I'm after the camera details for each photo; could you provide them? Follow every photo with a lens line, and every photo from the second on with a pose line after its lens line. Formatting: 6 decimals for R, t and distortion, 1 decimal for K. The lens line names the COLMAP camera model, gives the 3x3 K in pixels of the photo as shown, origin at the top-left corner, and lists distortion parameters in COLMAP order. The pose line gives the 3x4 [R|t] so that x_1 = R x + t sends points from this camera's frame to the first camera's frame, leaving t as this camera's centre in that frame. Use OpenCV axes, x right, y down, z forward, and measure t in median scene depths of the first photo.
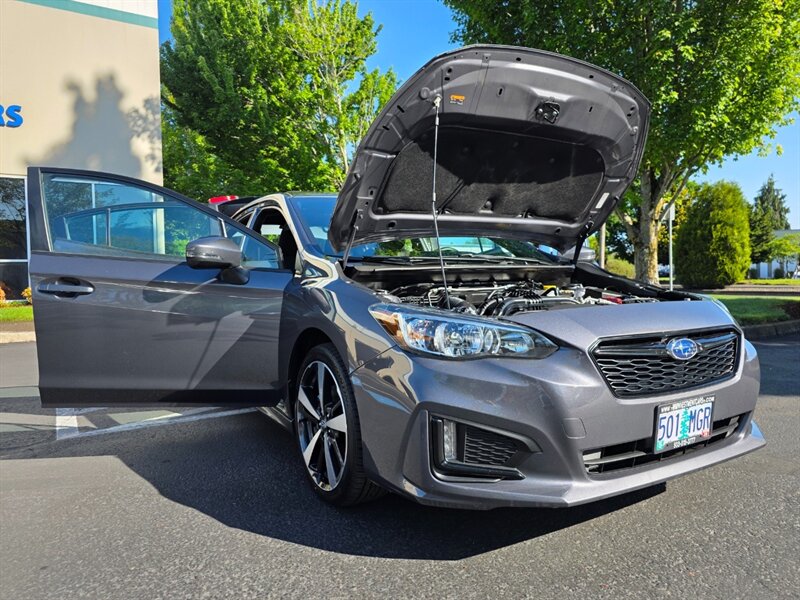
lens RADIAL K [[532.9, 0, 400.0], [0, 532.9, 300.0], [0, 0, 1]] dist [0.025989, 0.000901]
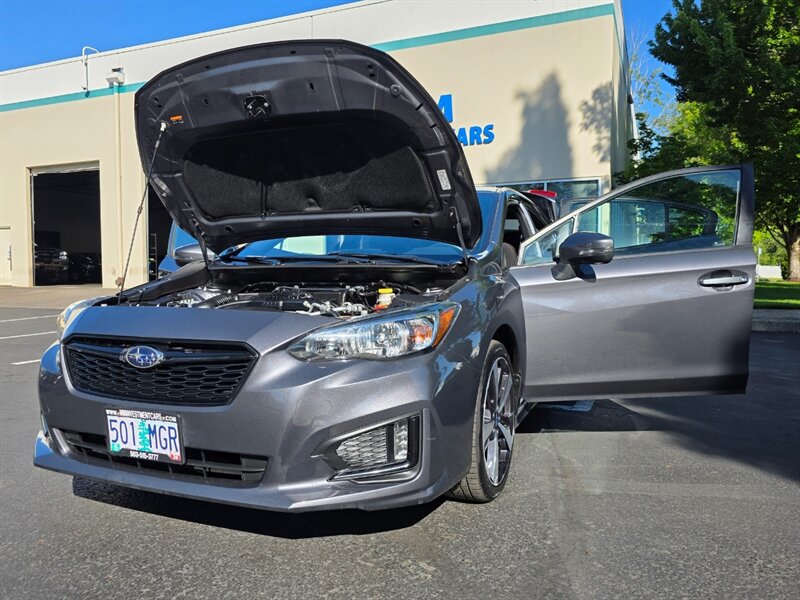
lens RADIAL K [[575.8, 0, 419.4], [0, 575.8, 301.3], [0, 0, 1]] dist [0.083806, -0.154655]
pose [[0.619114, 0.048330, -0.783812, 1.654292], [-0.036967, 0.998792, 0.032386, -0.059182], [0.784430, 0.008925, 0.620153, 0.755282]]
